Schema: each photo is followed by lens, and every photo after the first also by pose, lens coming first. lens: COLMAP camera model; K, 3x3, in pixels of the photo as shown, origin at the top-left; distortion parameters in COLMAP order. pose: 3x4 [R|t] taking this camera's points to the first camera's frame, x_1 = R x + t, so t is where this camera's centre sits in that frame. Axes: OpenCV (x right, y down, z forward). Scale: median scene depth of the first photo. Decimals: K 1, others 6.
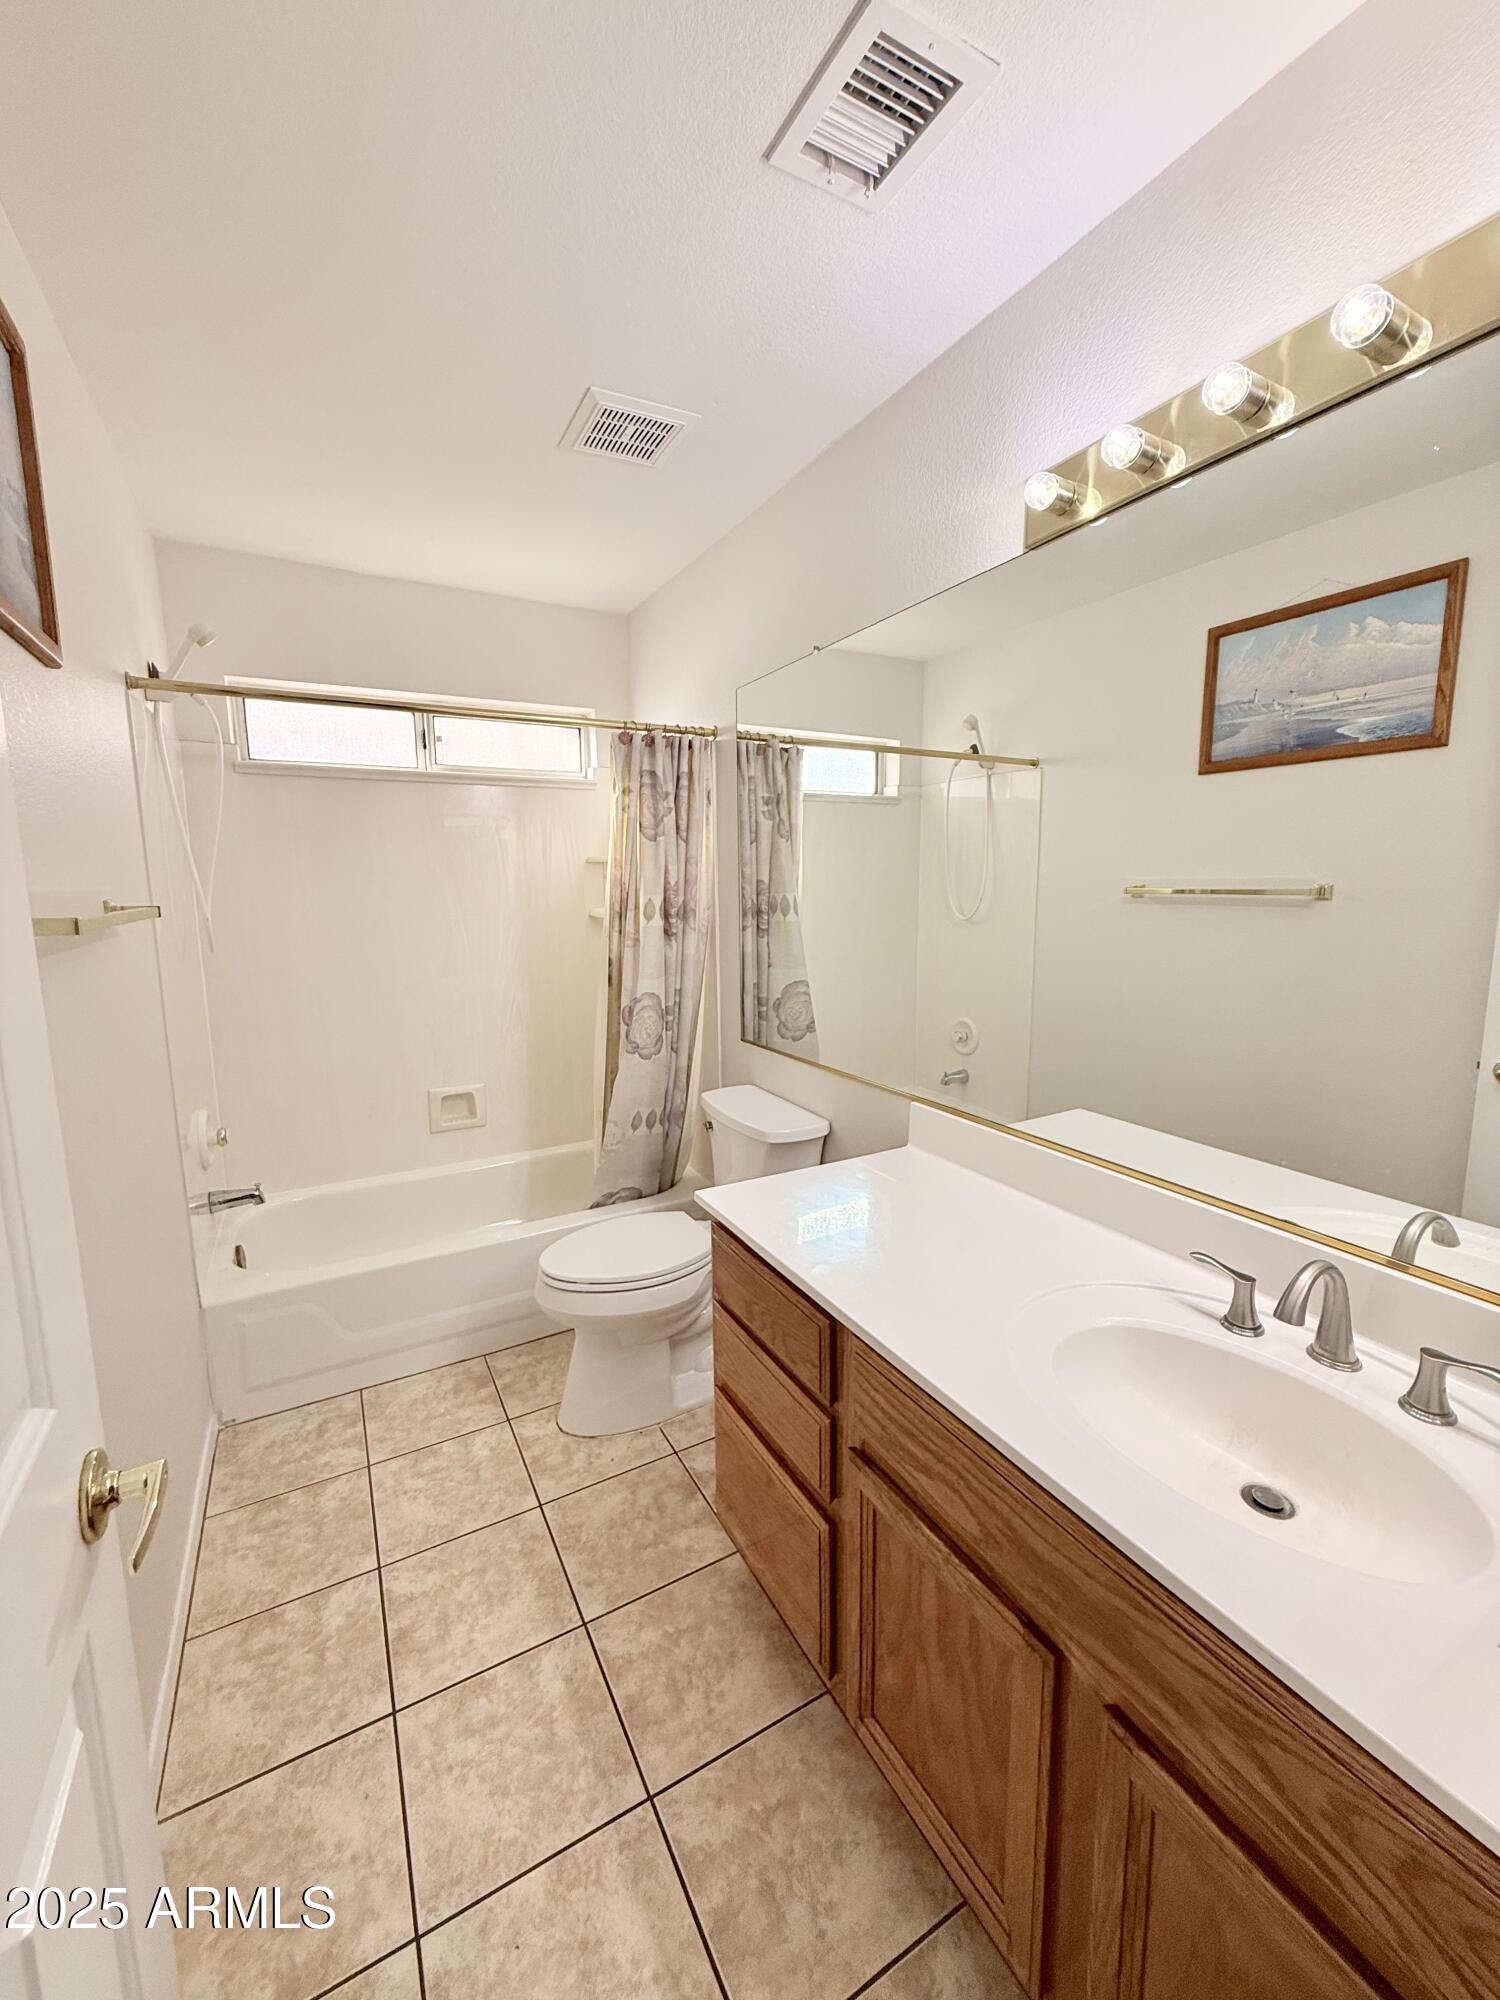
lens RADIAL K [[798.6, 0, 757.3], [0, 798.6, 1010.2], [0, 0, 1]] dist [-0.000233, 0.000477]
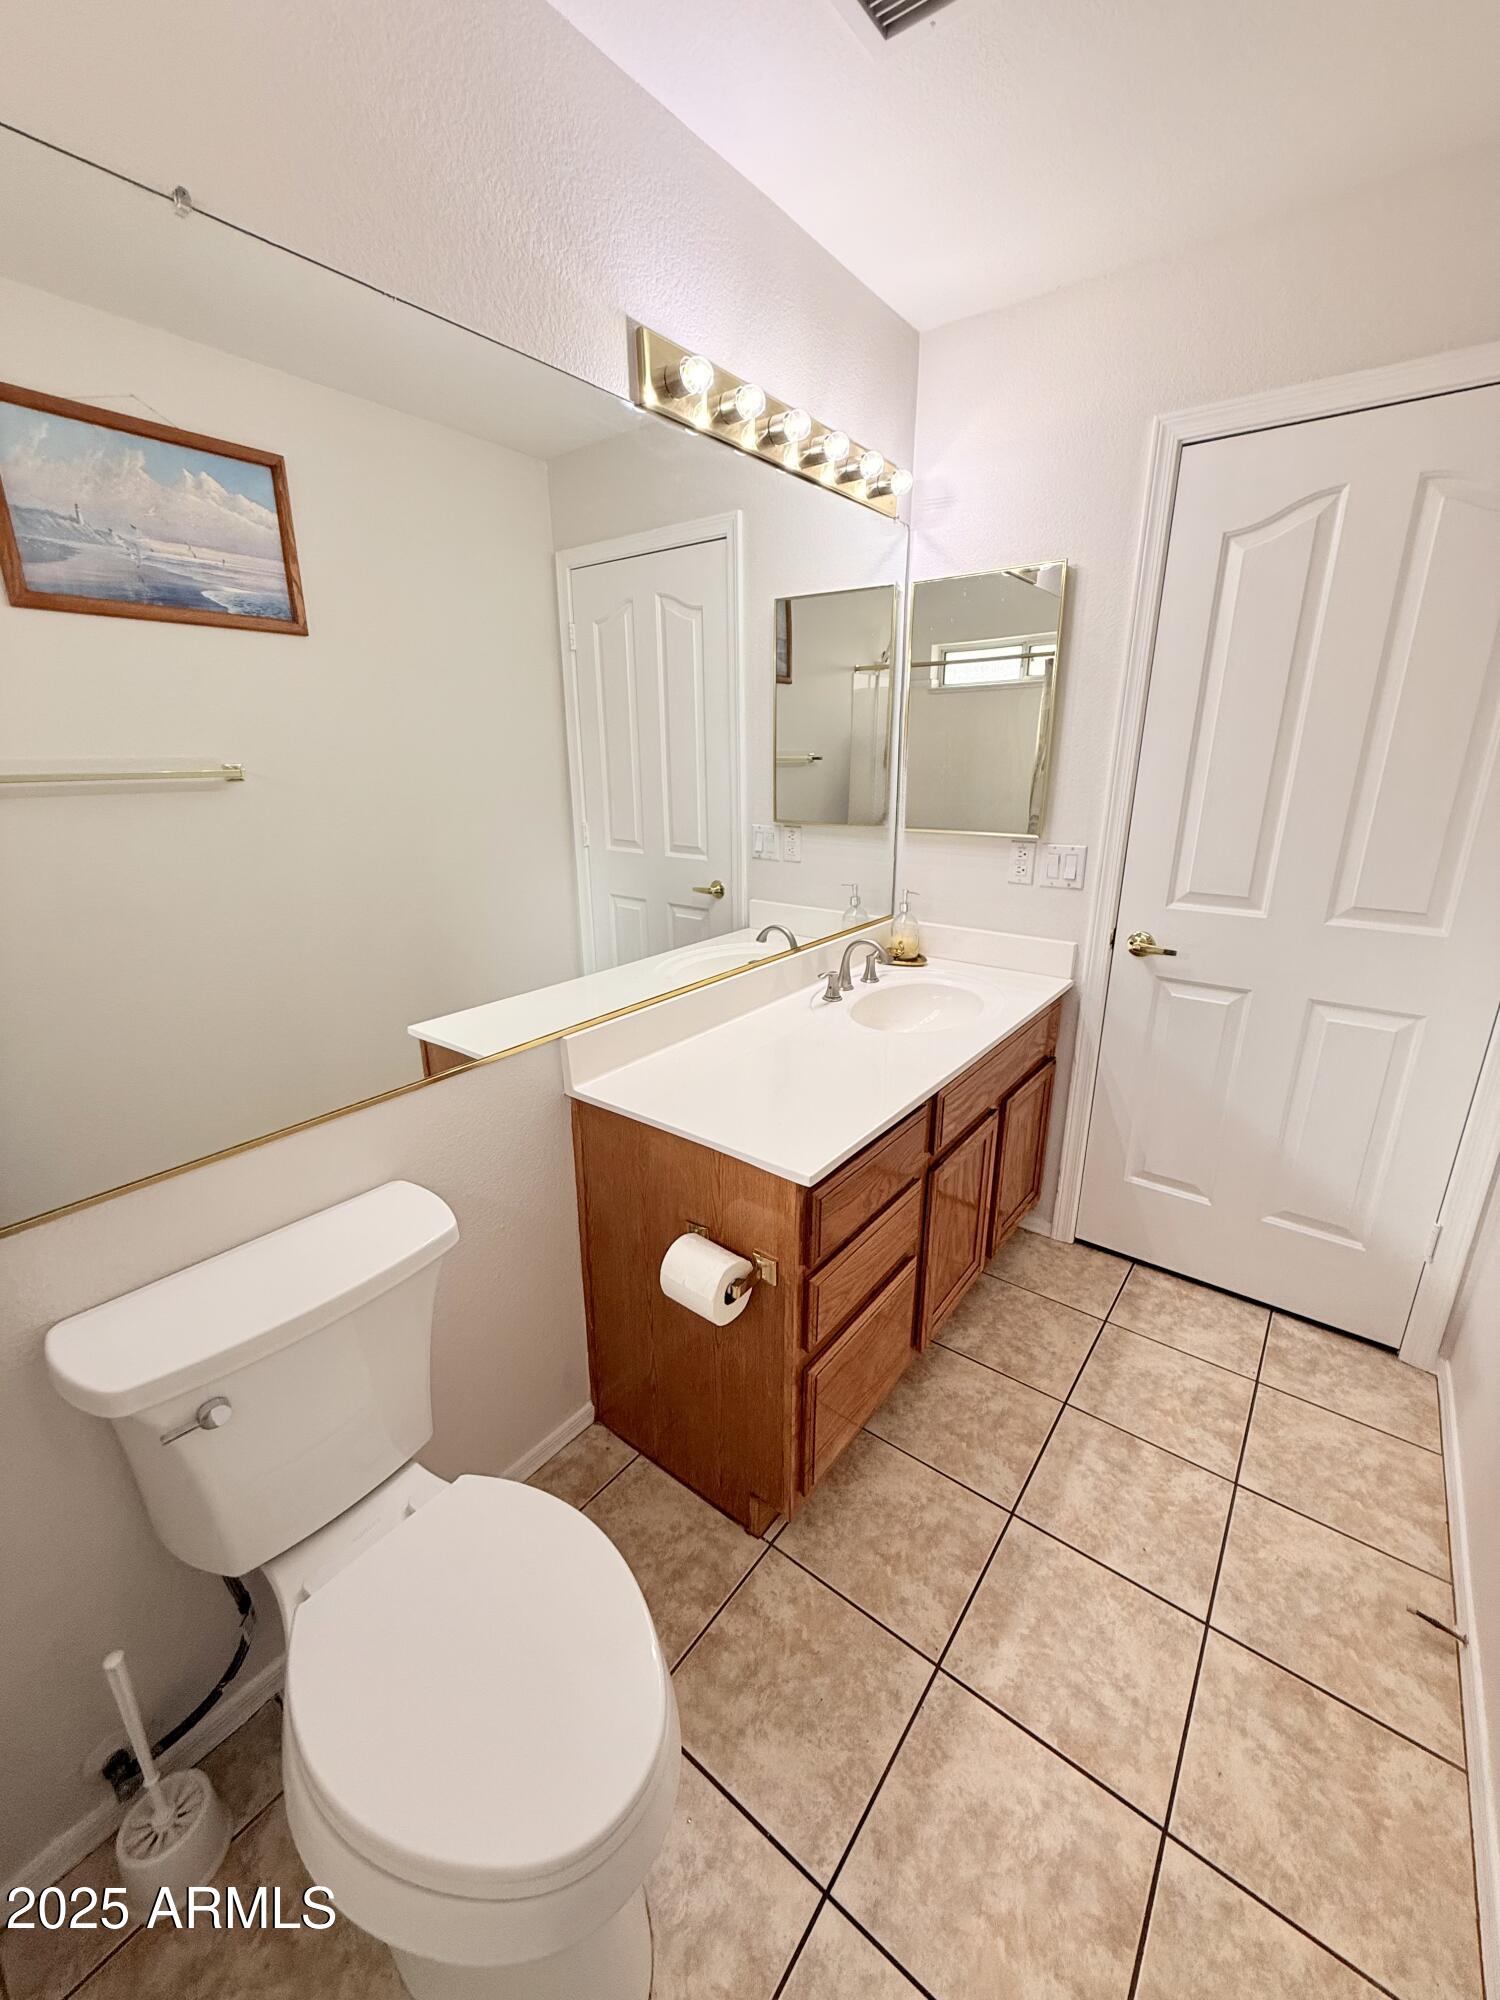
lens RADIAL K [[798.6, 0, 781.0], [0, 798.6, 998.6], [0, 0, 1]] dist [-0.000233, 0.000477]
pose [[-0.420162, -0.253740, 0.871252, -0.660669], [0.165560, 0.922562, 0.348525, -0.174902], [-0.892218, 0.290681, -0.345617, 1.172941]]
